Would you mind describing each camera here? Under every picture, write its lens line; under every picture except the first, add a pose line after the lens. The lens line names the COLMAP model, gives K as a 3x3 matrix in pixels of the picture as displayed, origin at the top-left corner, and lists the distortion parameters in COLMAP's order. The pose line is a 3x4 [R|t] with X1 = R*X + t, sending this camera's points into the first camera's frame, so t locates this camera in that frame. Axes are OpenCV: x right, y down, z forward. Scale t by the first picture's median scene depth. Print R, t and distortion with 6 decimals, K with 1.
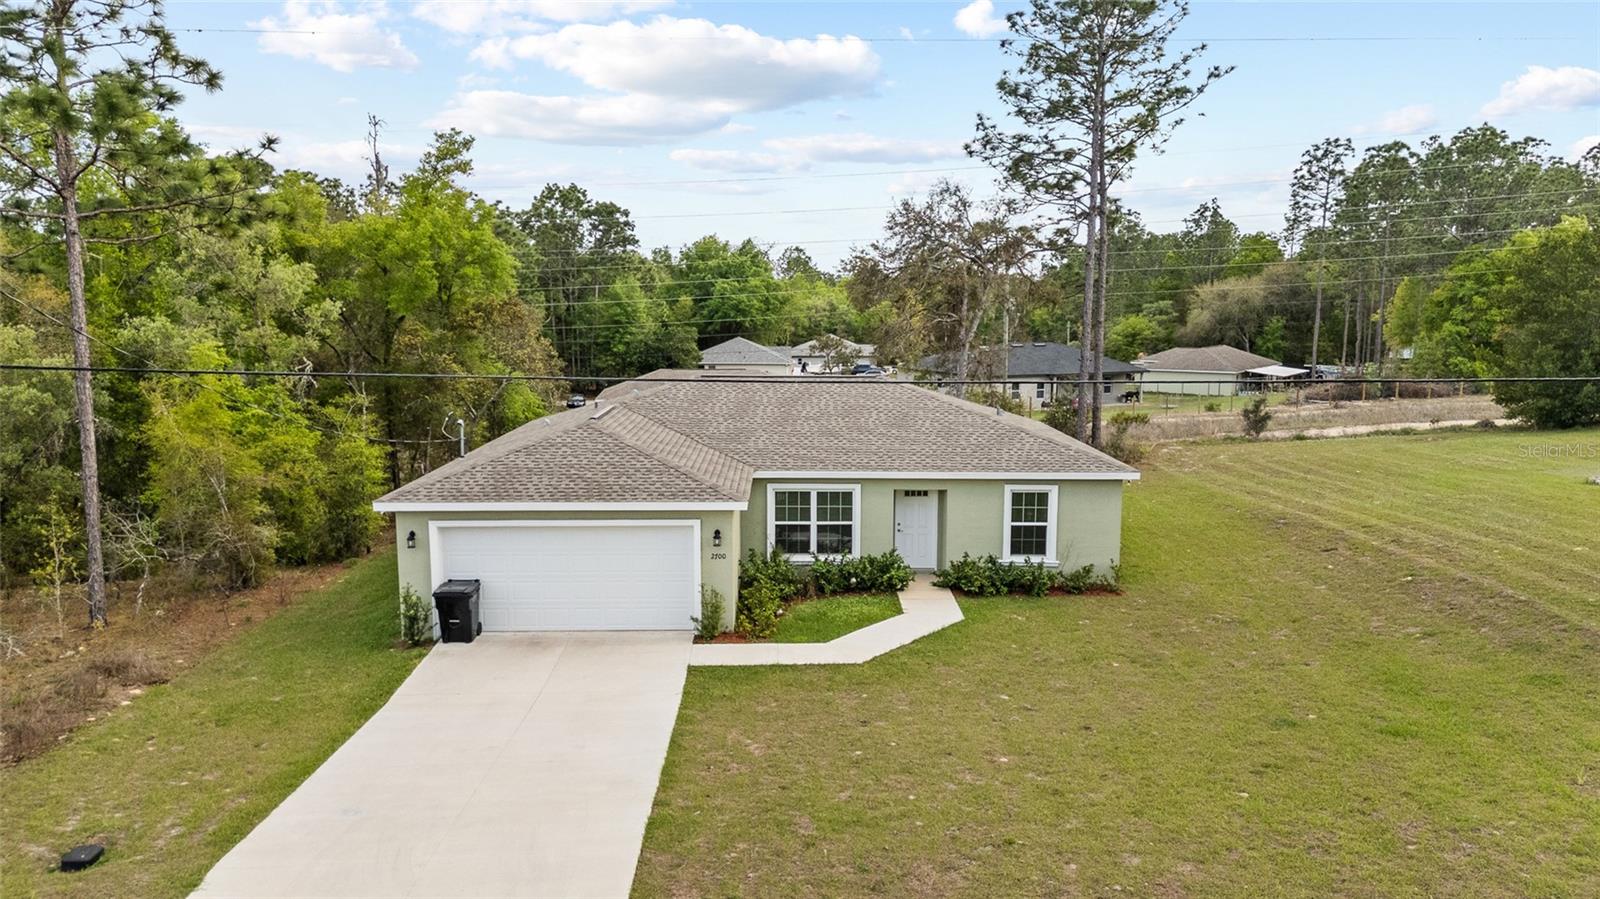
lens RADIAL K [[1184.7, 0, 799.5], [0, 1184.7, 488.0], [0, 0, 1]] dist [0.094279, -0.115088]
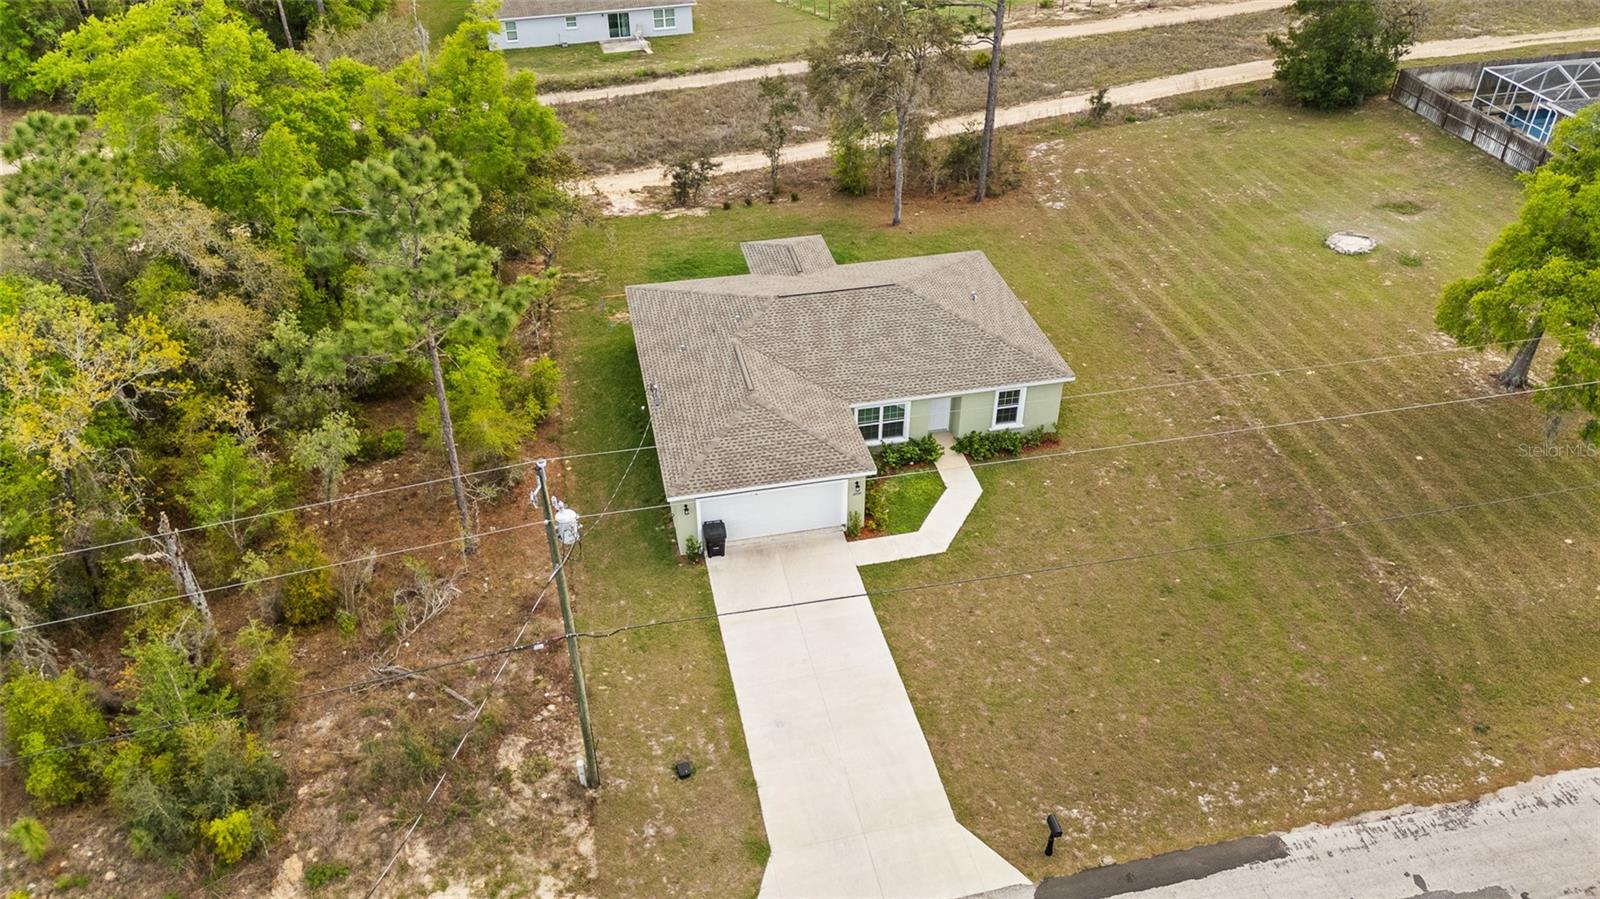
lens RADIAL K [[1173.6, 0, 797.9], [0, 1173.6, 436.6], [0, 0, 1]] dist [0.106184, -0.119433]
pose [[0.980840, -0.118545, 0.154594, -0.385769], [0.038283, 0.895363, 0.443688, -0.737449], [-0.191014, -0.429269, 0.882747, -0.444660]]
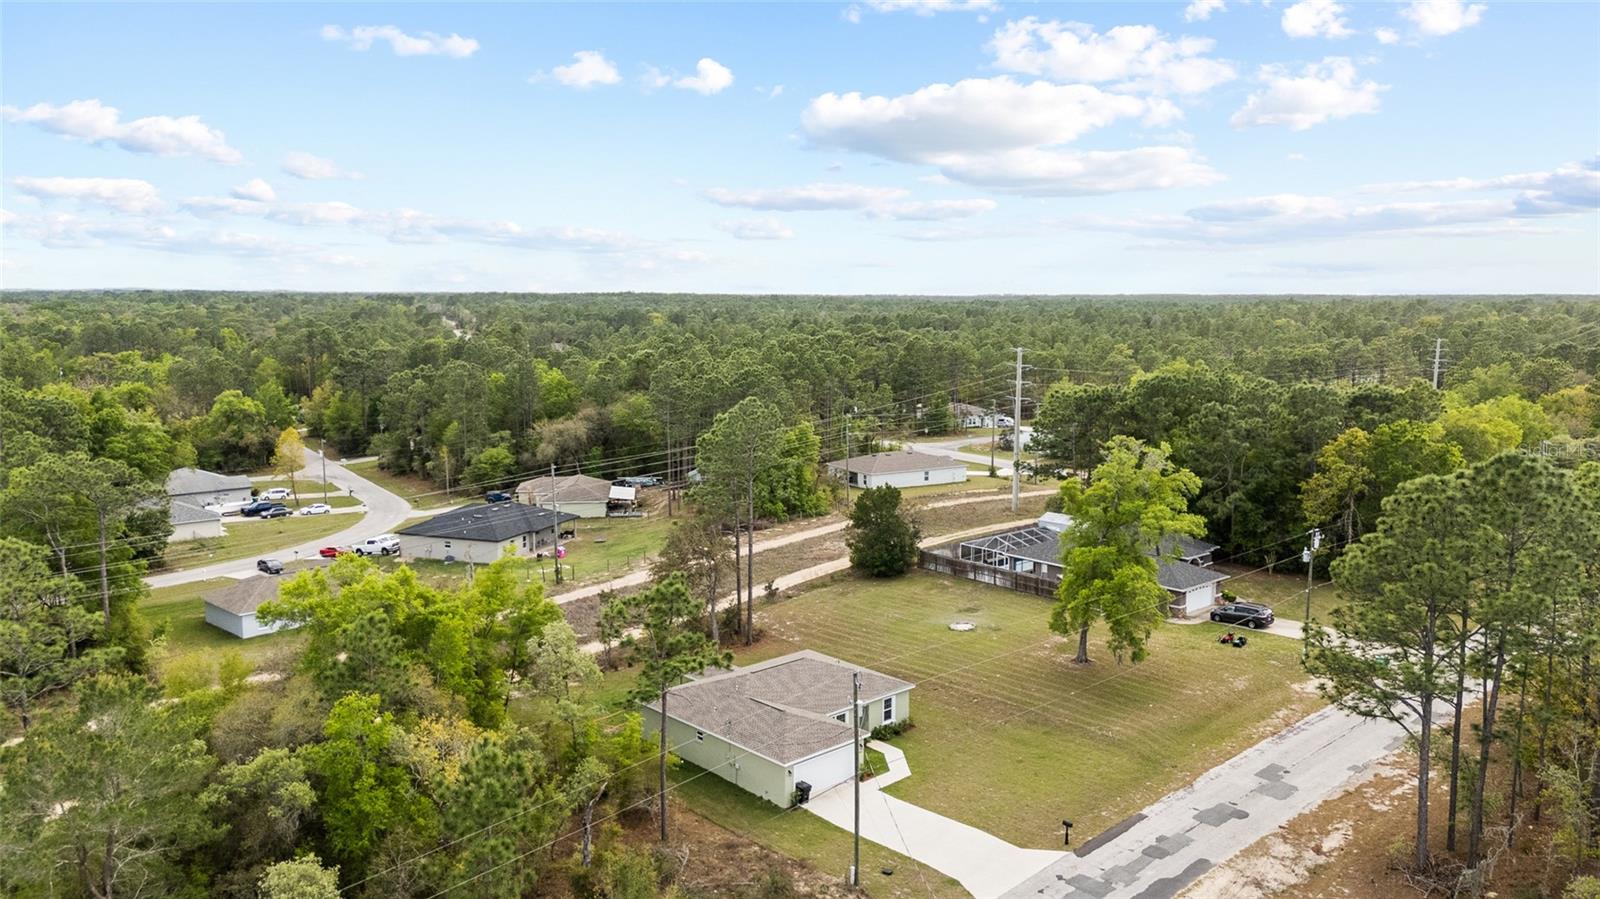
lens RADIAL K [[1173.6, 0, 797.9], [0, 1173.6, 436.6], [0, 0, 1]] dist [0.106184, -0.119433]
pose [[0.739291, -0.081224, 0.668469, -2.050273], [0.107341, 0.994220, 0.002093, -0.736291], [-0.664776, 0.070207, 0.743737, -1.171468]]
